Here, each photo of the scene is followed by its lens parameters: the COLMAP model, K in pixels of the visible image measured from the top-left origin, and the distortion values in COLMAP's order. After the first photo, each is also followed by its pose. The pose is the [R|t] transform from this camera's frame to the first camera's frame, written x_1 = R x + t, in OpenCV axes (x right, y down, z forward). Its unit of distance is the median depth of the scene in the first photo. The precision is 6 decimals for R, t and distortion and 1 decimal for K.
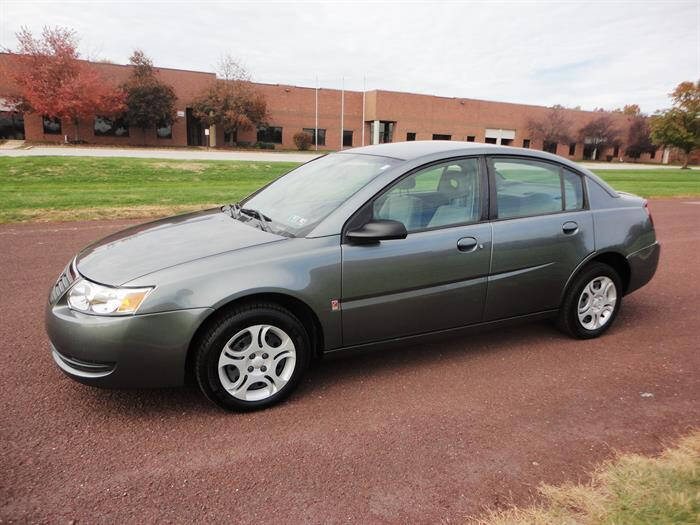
lens RADIAL K [[514.0, 0, 351.2], [0, 514.0, 261.7], [0, 0, 1]] dist [-0.002744, 0.001838]
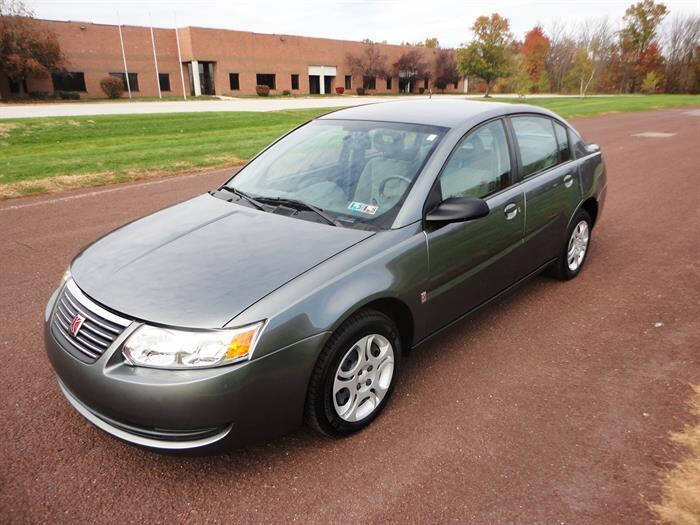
lens RADIAL K [[511.0, 0, 351.2], [0, 511.0, 263.3], [0, 0, 1]] dist [-0.003285, 0.000435]
pose [[0.938111, -0.153390, 0.310515, -0.031656], [0.116487, 0.984084, 0.134198, -0.008415], [-0.326158, -0.089721, 0.941048, 0.013936]]
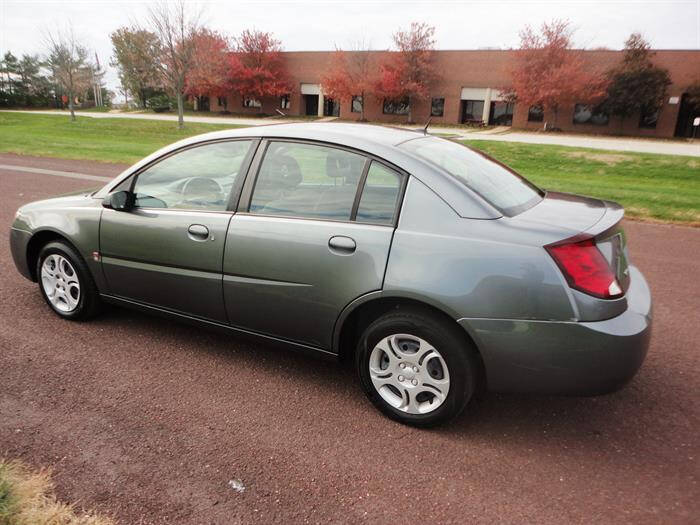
lens RADIAL K [[514.0, 0, 351.2], [0, 514.0, 261.7], [0, 0, 1]] dist [-0.002744, 0.001838]
pose [[0.595037, 0.220059, -0.772985, 0.083023], [-0.204712, 0.971561, 0.119006, -0.011052], [0.777190, 0.087426, 0.623163, 0.047915]]
